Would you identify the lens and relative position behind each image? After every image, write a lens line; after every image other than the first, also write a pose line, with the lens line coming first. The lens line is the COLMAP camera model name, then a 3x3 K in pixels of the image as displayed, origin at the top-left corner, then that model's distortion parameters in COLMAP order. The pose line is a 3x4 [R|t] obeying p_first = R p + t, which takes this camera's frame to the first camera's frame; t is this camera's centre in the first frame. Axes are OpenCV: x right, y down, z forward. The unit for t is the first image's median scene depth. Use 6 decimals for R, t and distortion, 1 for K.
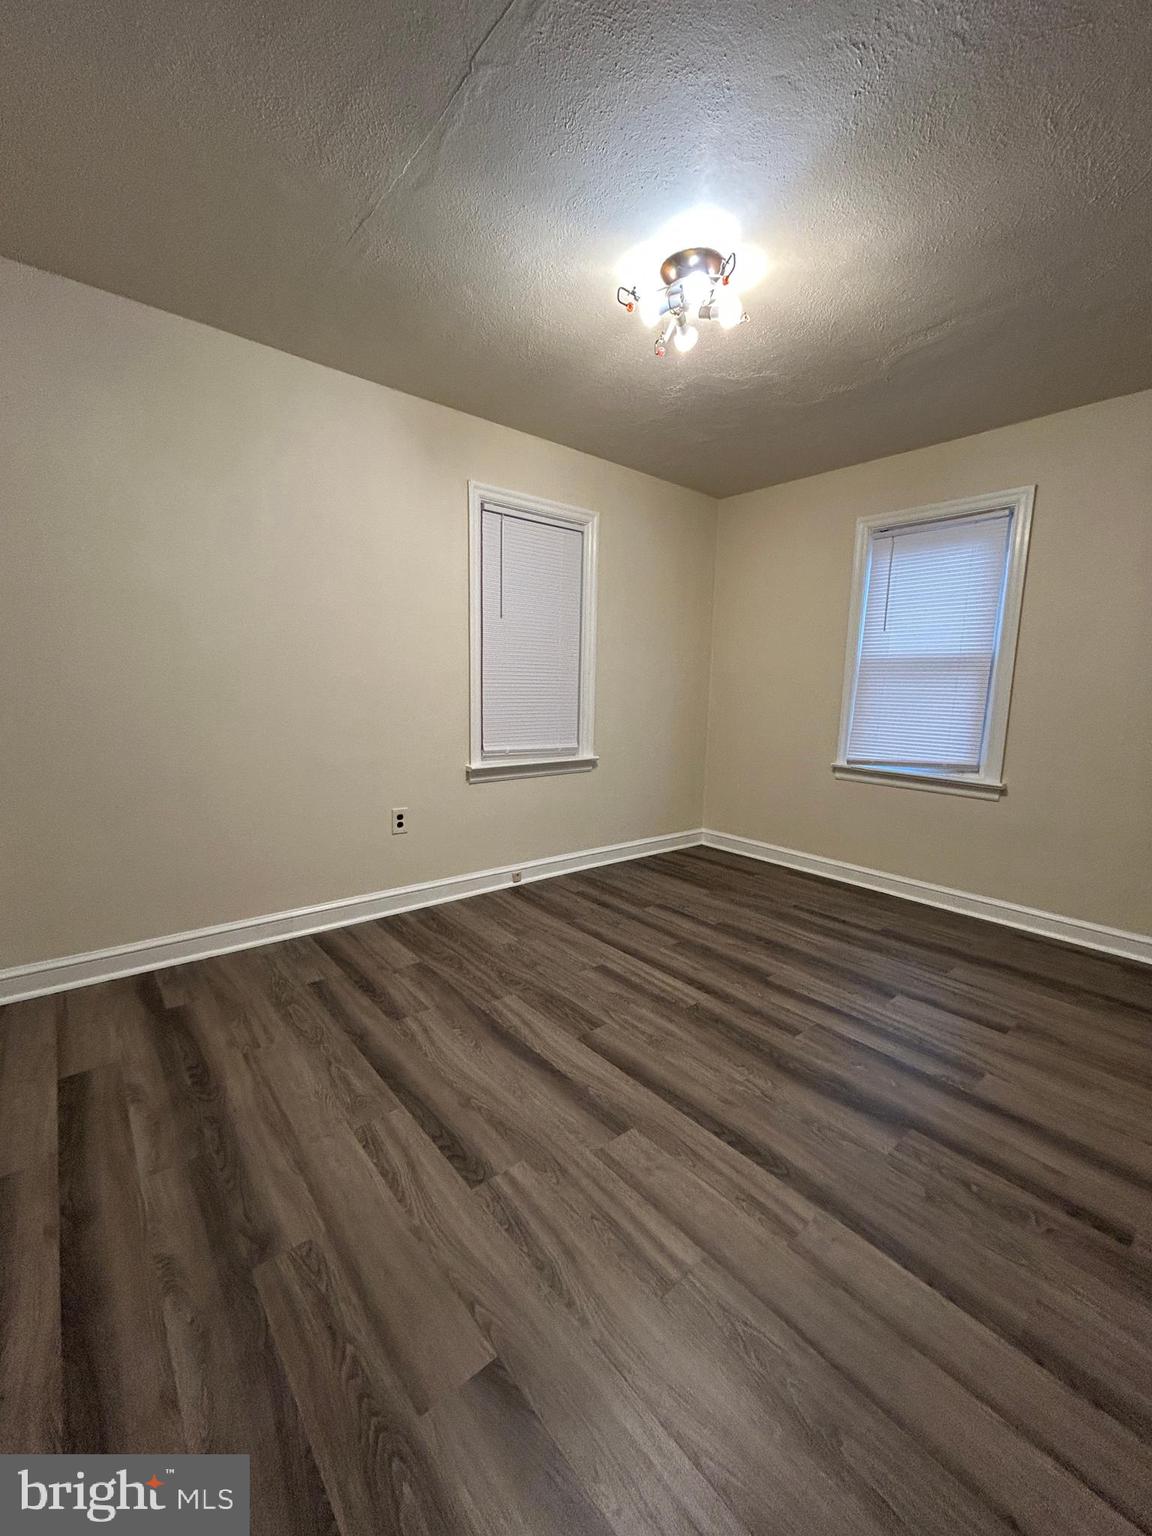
lens RADIAL K [[622.0, 0, 577.6], [0, 622.0, 772.3], [0, 0, 1]] dist [0.000568, 0.000586]
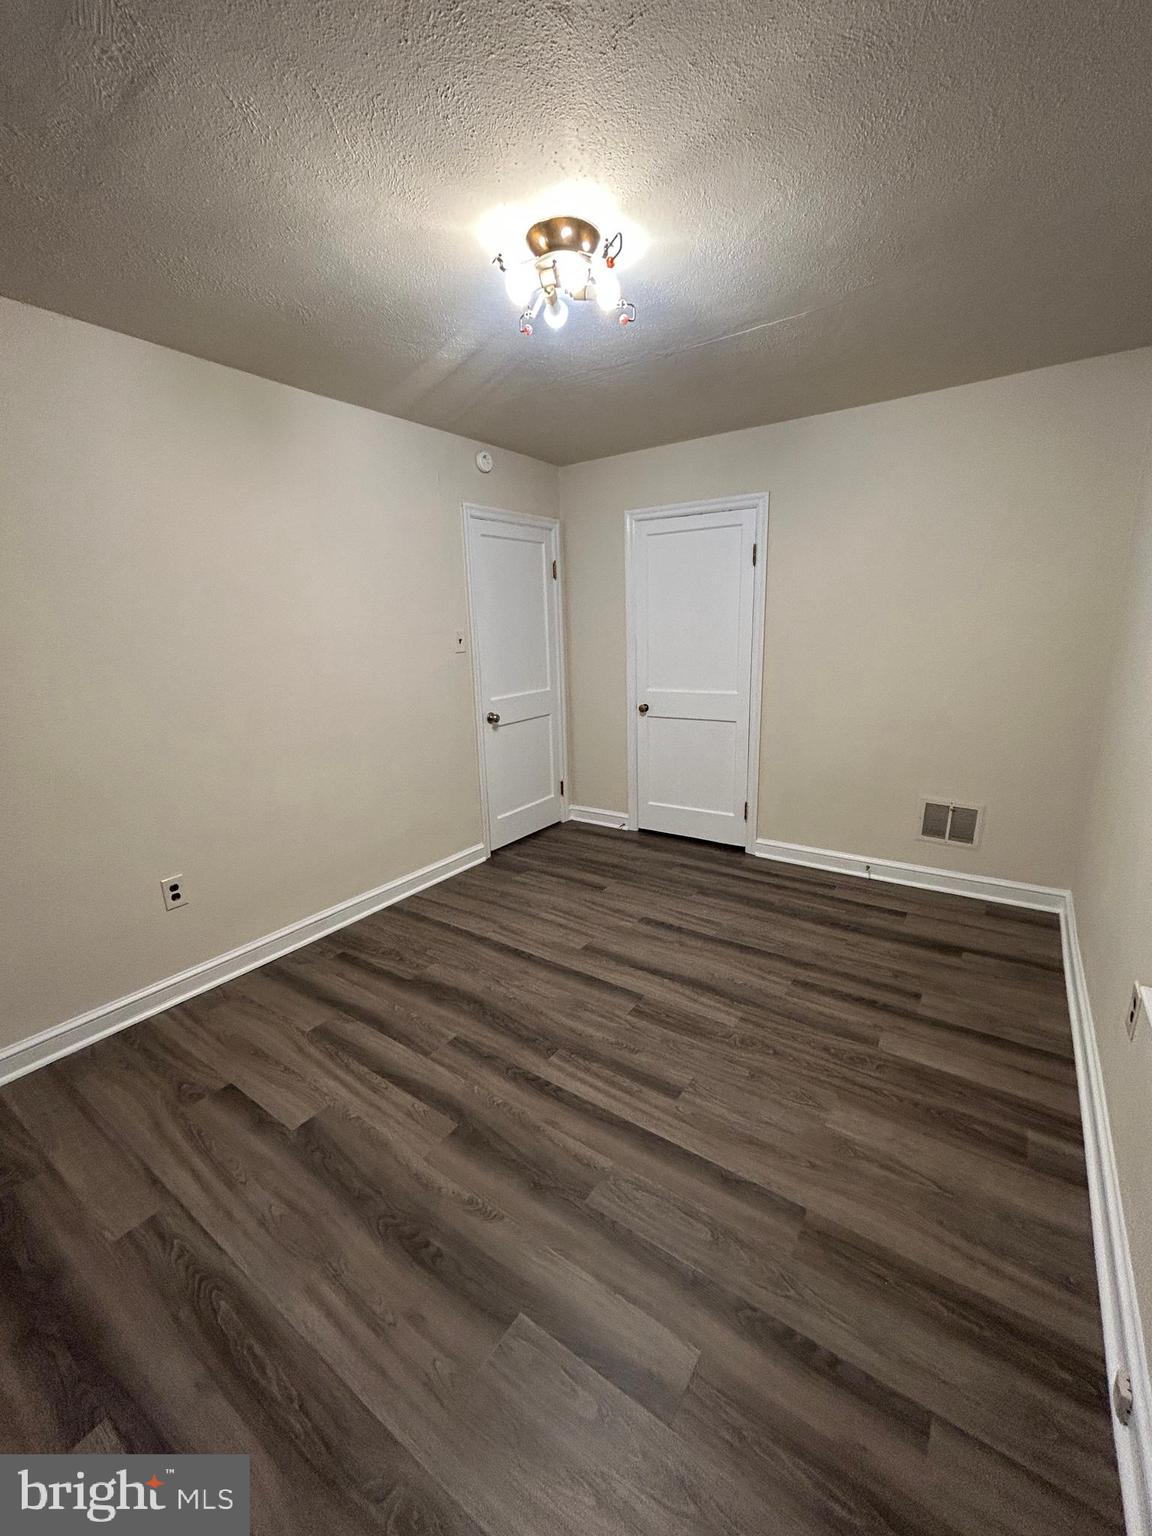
lens RADIAL K [[622.0, 0, 577.6], [0, 622.0, 772.3], [0, 0, 1]] dist [0.000568, 0.000586]
pose [[-0.964873, 0.061018, -0.255534, 0.385585], [-0.038514, 0.929294, 0.367327, -0.389217], [0.259880, 0.364266, -0.894300, 1.806670]]
